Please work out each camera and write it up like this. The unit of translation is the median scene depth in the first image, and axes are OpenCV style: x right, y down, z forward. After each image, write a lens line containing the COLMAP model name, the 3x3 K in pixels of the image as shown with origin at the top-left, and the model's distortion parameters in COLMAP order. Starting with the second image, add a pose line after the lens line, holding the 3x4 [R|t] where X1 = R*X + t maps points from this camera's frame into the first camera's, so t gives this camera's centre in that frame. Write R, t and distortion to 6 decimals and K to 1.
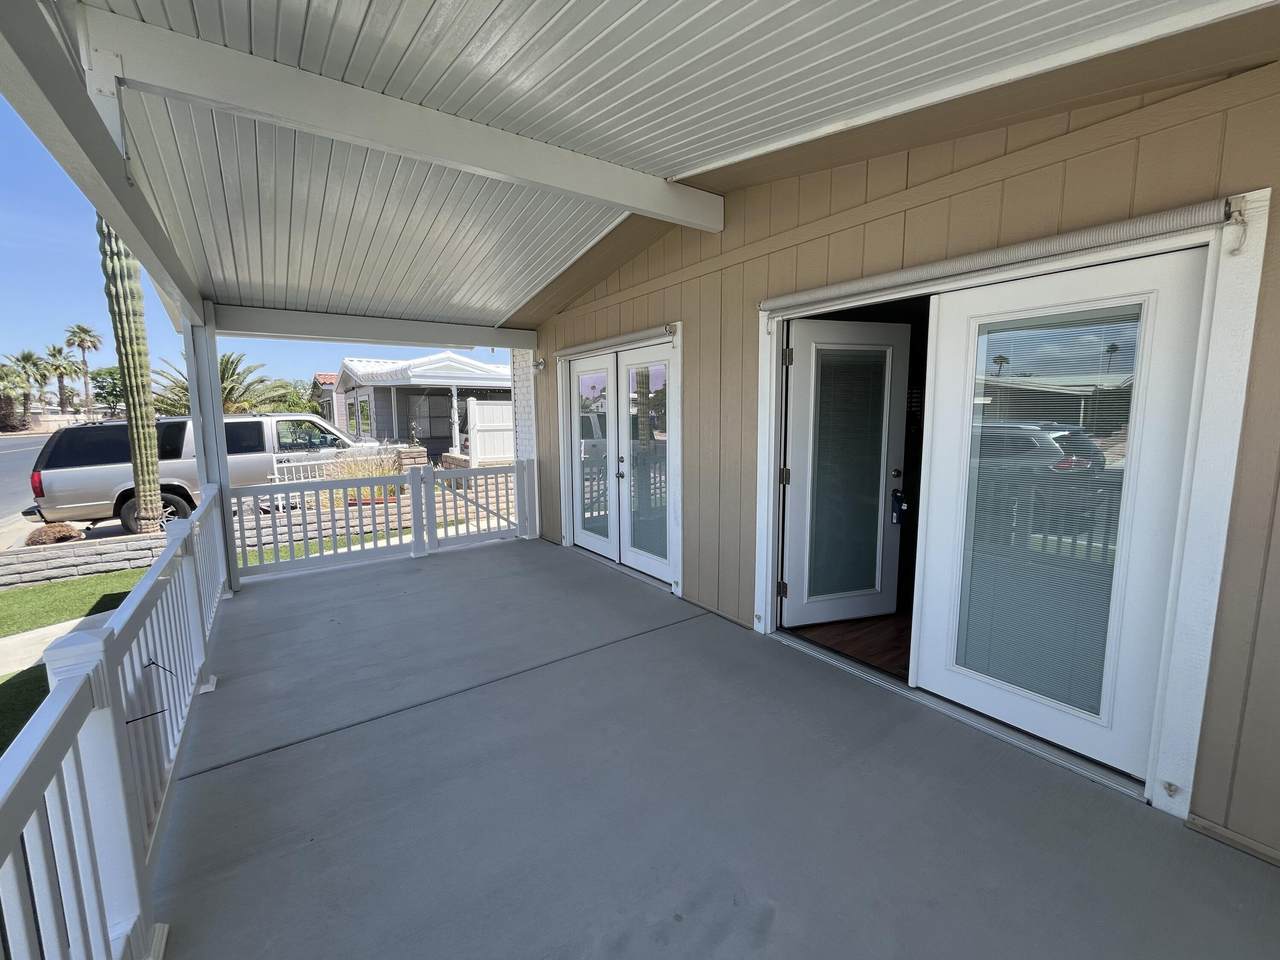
lens RADIAL K [[514.2, 0, 632.4], [0, 514.2, 472.2], [0, 0, 1]] dist [-0.002100, -0.000310]
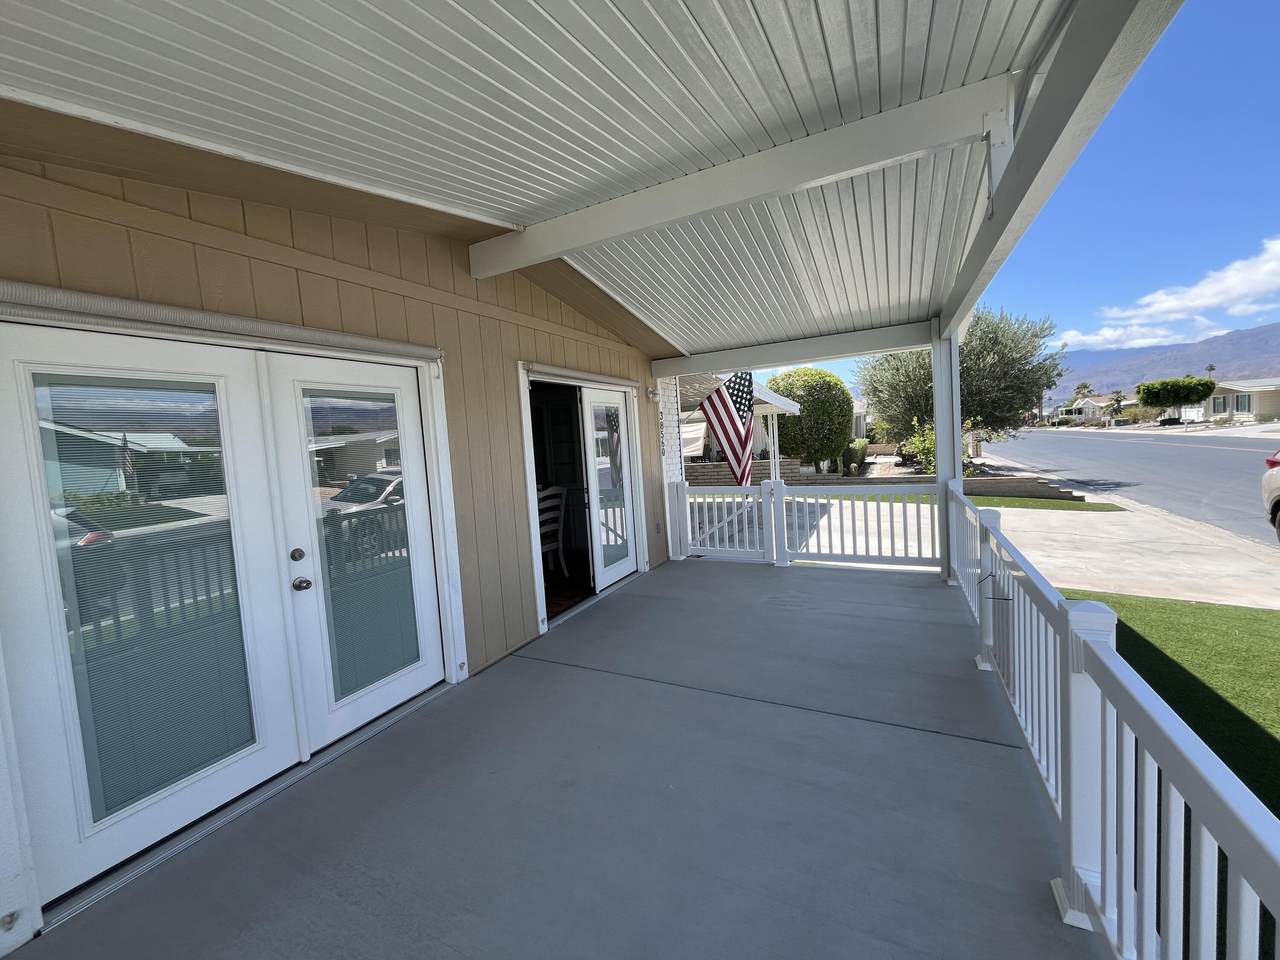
lens RADIAL K [[514.2, 0, 632.4], [0, 514.2, 472.2], [0, 0, 1]] dist [-0.002100, -0.000310]
pose [[-0.464456, -0.007081, 0.885568, -0.696886], [0.180522, 0.978215, 0.102500, -0.106713], [-0.867002, 0.207471, -0.453060, 0.995094]]
